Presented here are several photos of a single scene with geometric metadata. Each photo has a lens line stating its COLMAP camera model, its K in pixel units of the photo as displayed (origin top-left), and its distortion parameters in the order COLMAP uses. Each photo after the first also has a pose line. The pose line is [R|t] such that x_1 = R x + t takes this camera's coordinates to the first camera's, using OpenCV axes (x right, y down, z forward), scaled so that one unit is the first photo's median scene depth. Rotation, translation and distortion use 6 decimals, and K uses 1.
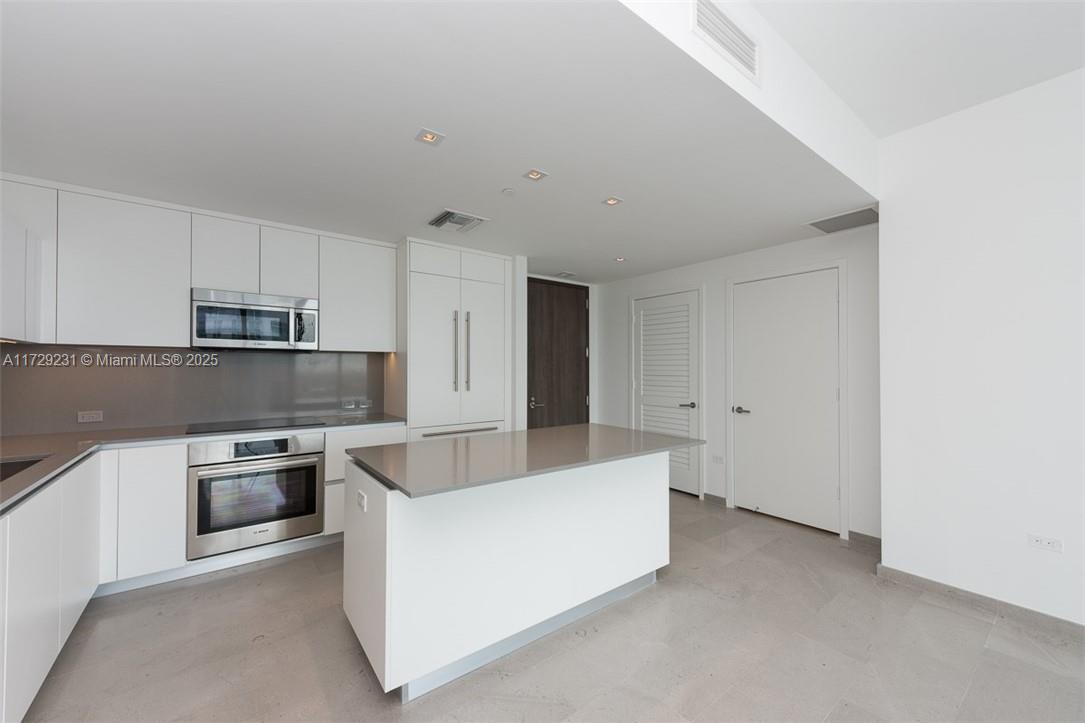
lens RADIAL K [[420.3, 0, 541.7], [0, 420.3, 364.8], [0, 0, 1]] dist [0.005651, 0.000237]
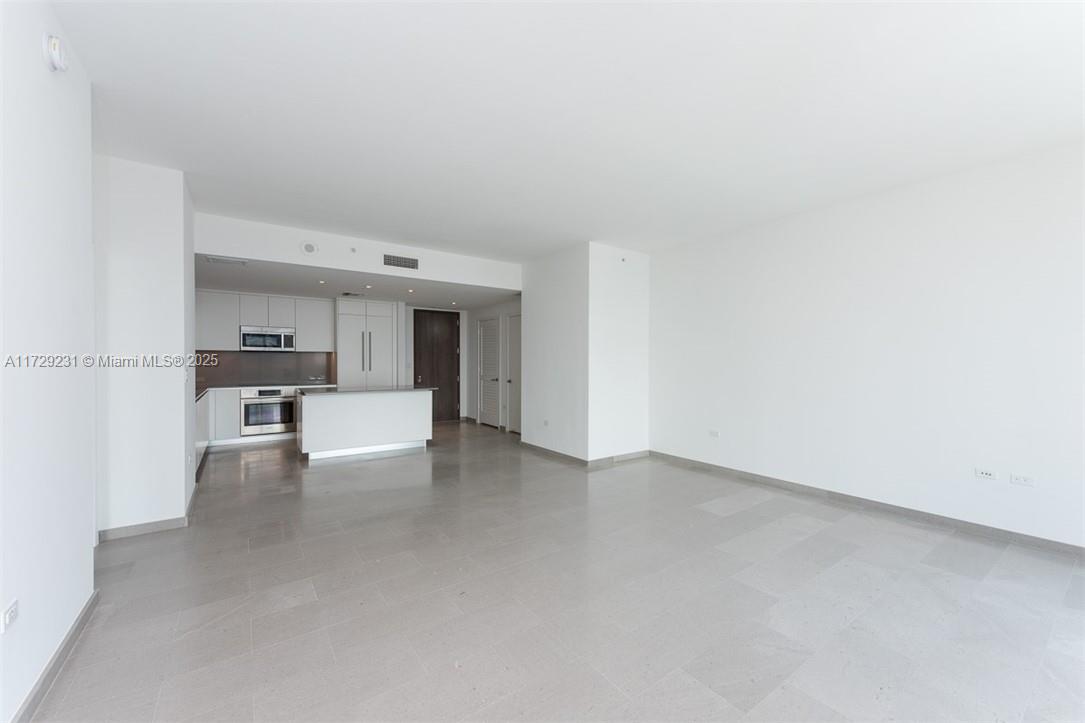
lens RADIAL K [[420.3, 0, 541.7], [0, 420.3, 364.8], [0, 0, 1]] dist [0.005651, 0.000237]
pose [[0.999471, 0.003781, -0.032291, 0.784357], [-0.003167, 0.999813, 0.019053, -0.009799], [0.032357, -0.018941, 0.999297, -1.097285]]
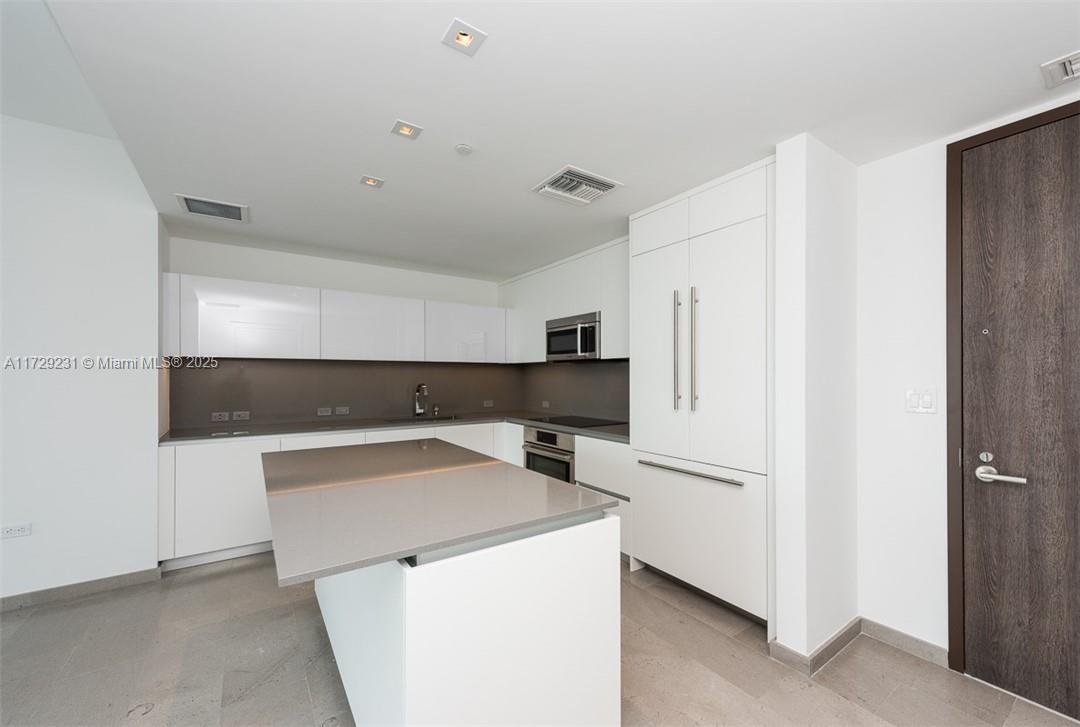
lens RADIAL K [[429.4, 0, 550.3], [0, 429.4, 372.5], [0, 0, 1]] dist [0.000908, 0.000067]
pose [[-0.053680, -0.004038, -0.998550, 0.529962], [0.016057, 0.999859, -0.004907, 0.002846], [0.998429, -0.016298, -0.053608, 0.888124]]
